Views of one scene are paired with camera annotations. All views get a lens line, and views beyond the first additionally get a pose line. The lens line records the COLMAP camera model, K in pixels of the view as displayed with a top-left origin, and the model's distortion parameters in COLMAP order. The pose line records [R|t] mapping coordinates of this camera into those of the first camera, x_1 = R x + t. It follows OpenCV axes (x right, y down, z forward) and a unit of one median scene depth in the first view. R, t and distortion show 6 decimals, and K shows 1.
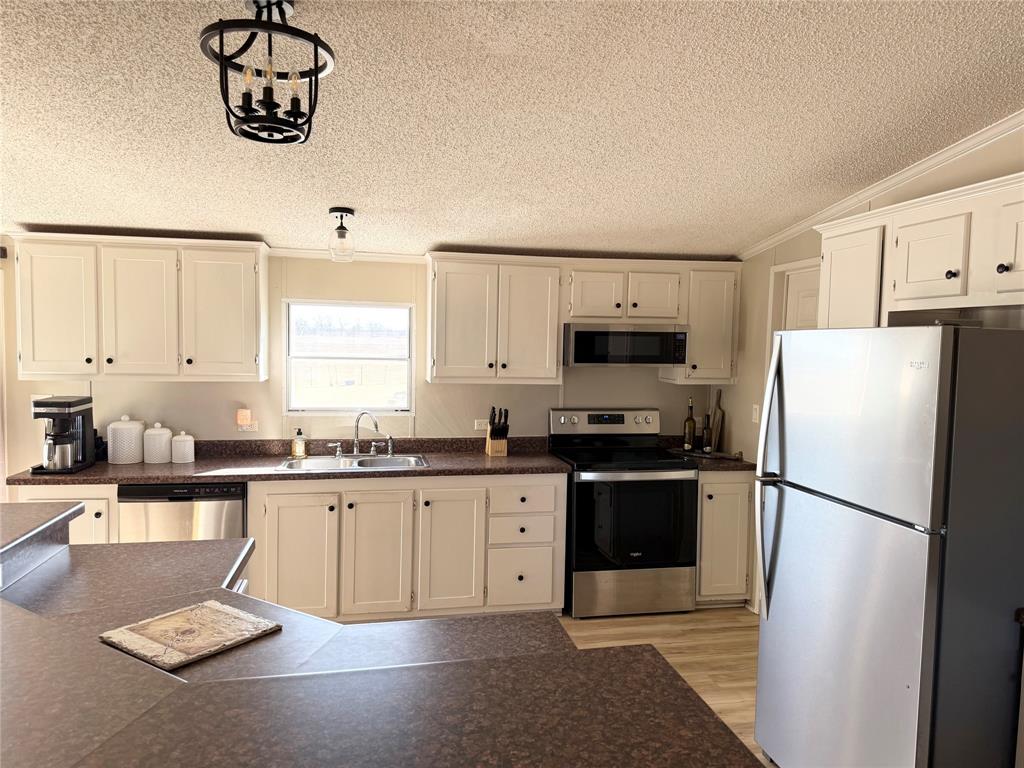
lens RADIAL K [[724.7, 0, 512.0], [0, 724.7, 384.0], [0, 0, 1]] dist [0.094879, -0.152761]
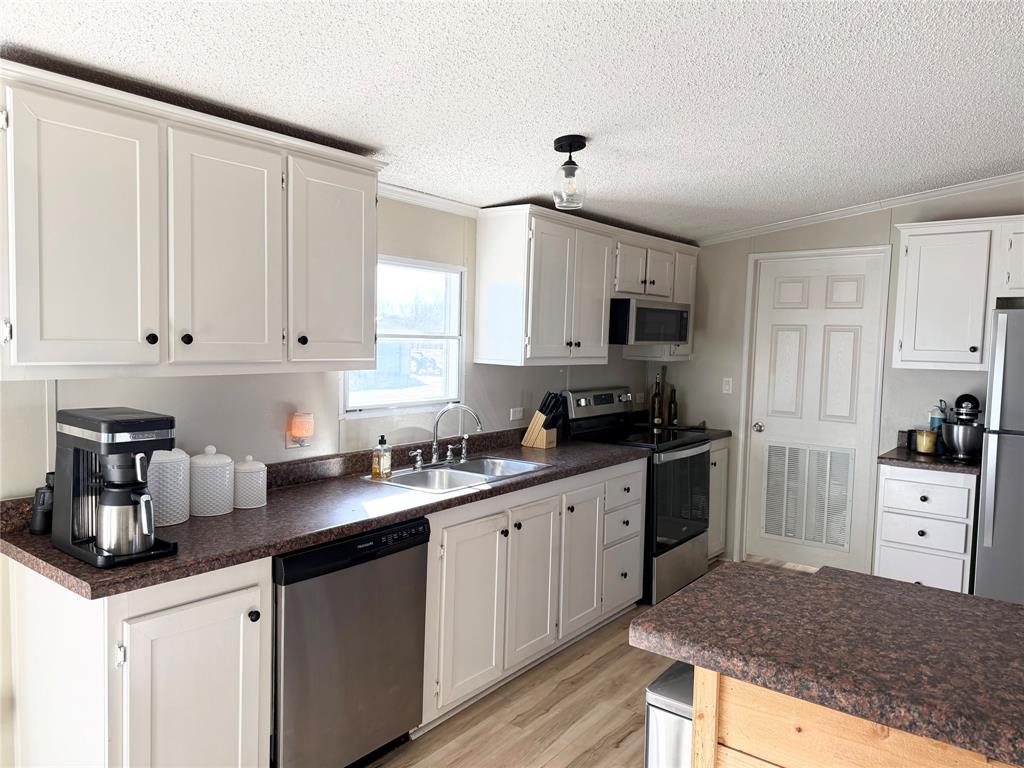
lens RADIAL K [[724.7, 0, 512.0], [0, 724.7, 384.0], [0, 0, 1]] dist [0.094879, -0.152761]
pose [[0.750336, -0.043246, 0.659641, -0.652803], [0.027994, 0.999041, 0.033654, -0.008682], [-0.660464, -0.006786, 0.750827, 0.382116]]
